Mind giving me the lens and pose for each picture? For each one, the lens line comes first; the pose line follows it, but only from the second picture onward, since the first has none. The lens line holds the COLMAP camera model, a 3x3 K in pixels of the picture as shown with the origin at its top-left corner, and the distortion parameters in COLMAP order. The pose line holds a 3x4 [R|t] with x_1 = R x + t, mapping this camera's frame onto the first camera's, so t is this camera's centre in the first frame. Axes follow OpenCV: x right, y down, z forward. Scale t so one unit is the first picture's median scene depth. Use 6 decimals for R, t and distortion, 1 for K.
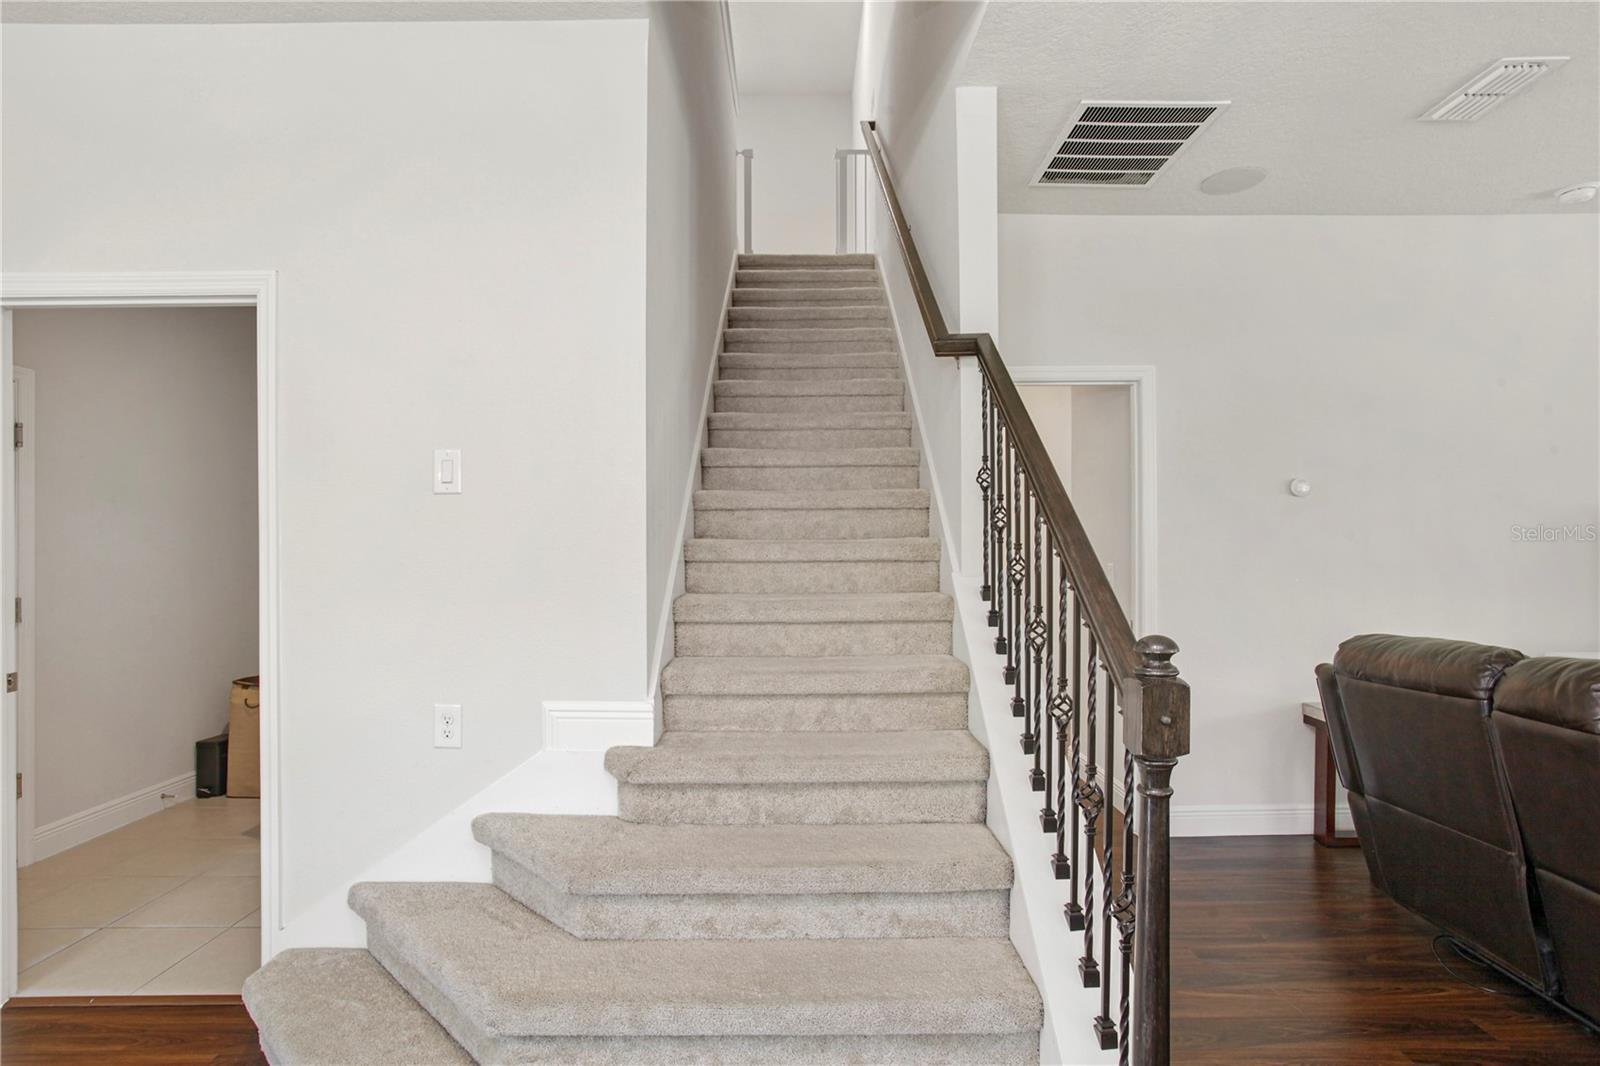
lens RADIAL K [[939.5, 0, 800.0], [0, 939.5, 533.0], [0, 0, 1]] dist [-0.000653, -0.000141]
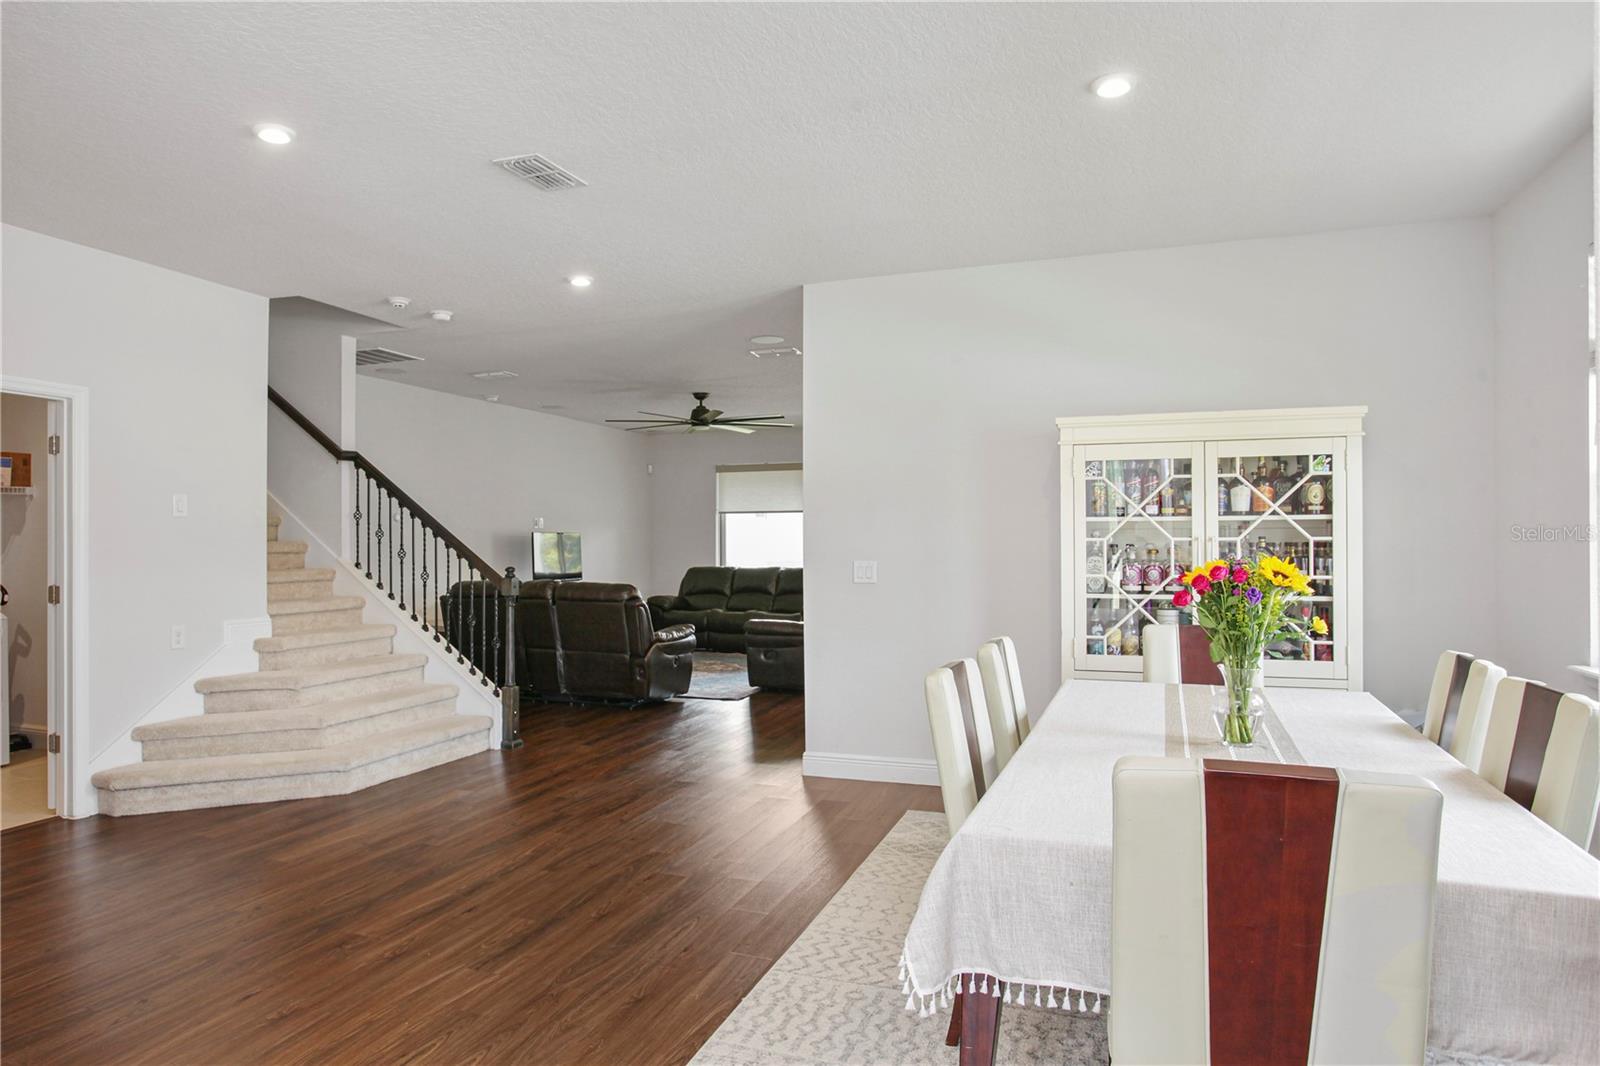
lens RADIAL K [[922.6, 0, 800.0], [0, 922.6, 533.0], [0, 0, 1]] dist [-0.092848, -0.000252]
pose [[0.337909, 0.007644, 0.941148, -1.542036], [-0.007453, 0.999957, -0.005446, -0.011436], [-0.941149, -0.005175, 0.337952, -0.771963]]
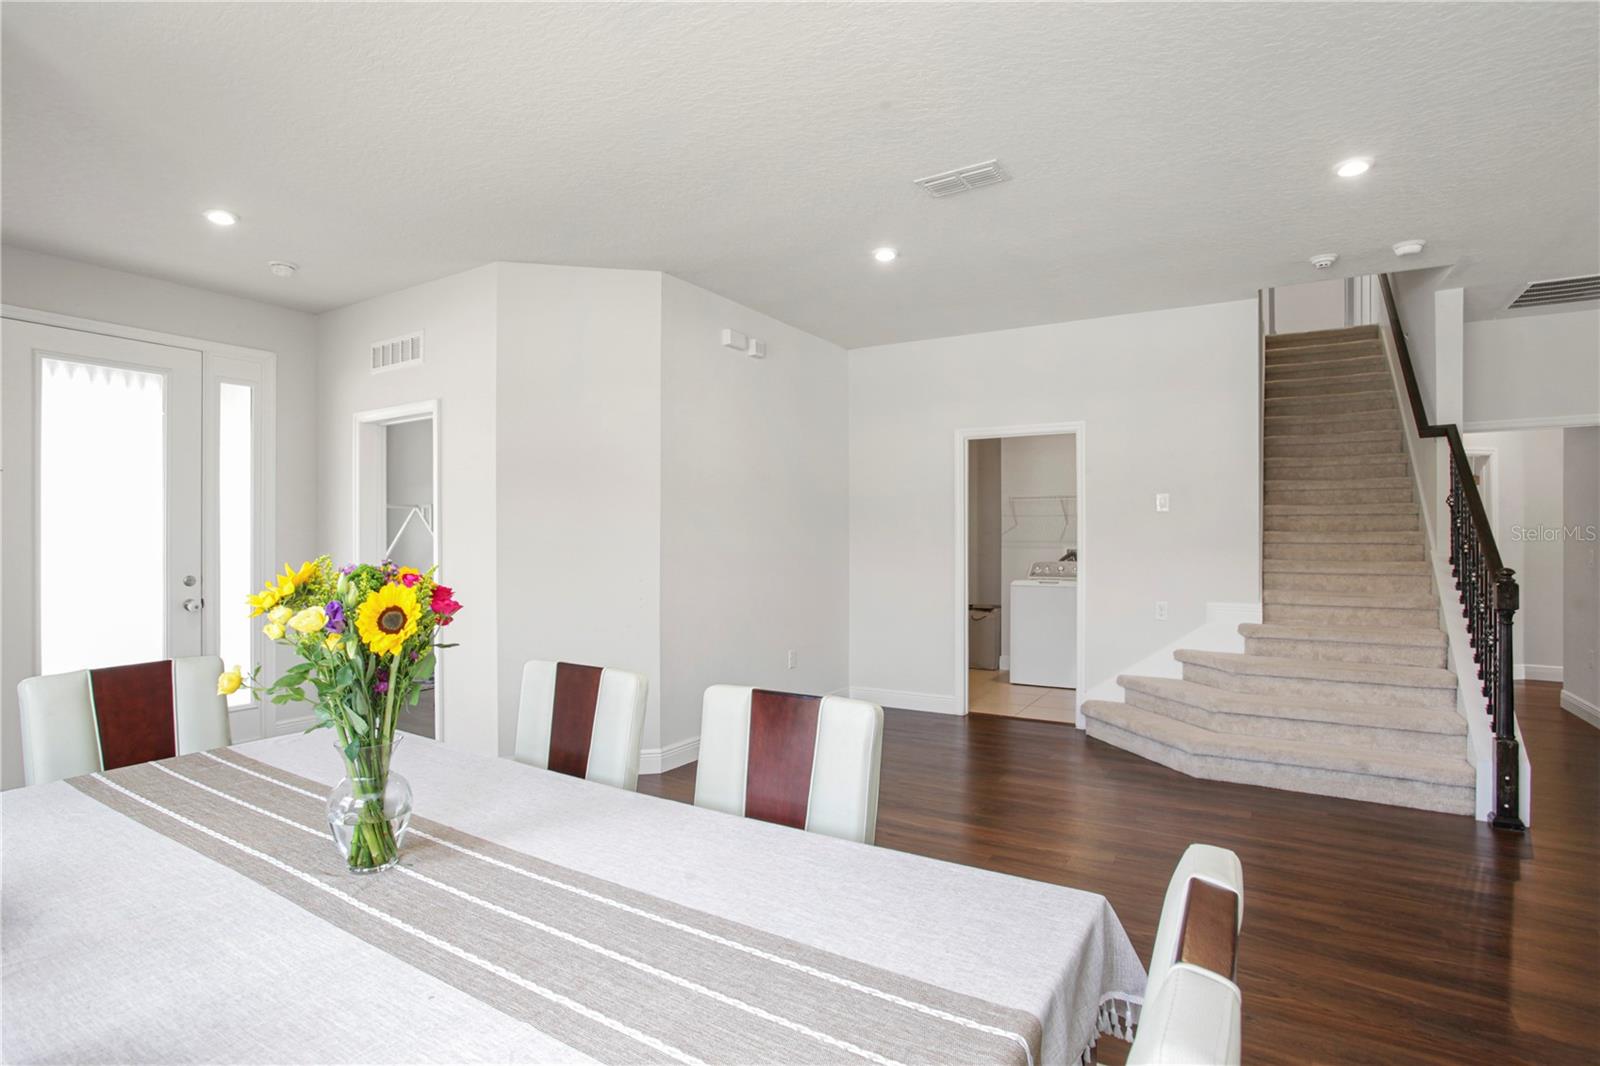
lens RADIAL K [[833.1, 0, 800.0], [0, 833.1, 533.0], [0, 0, 1]] dist [-0.011392, 0.019598]
pose [[0.866688, 0.002115, -0.498846, -0.111366], [0.004409, 0.999919, 0.011900, -0.018945], [0.498831, -0.012513, 0.866609, -1.175321]]
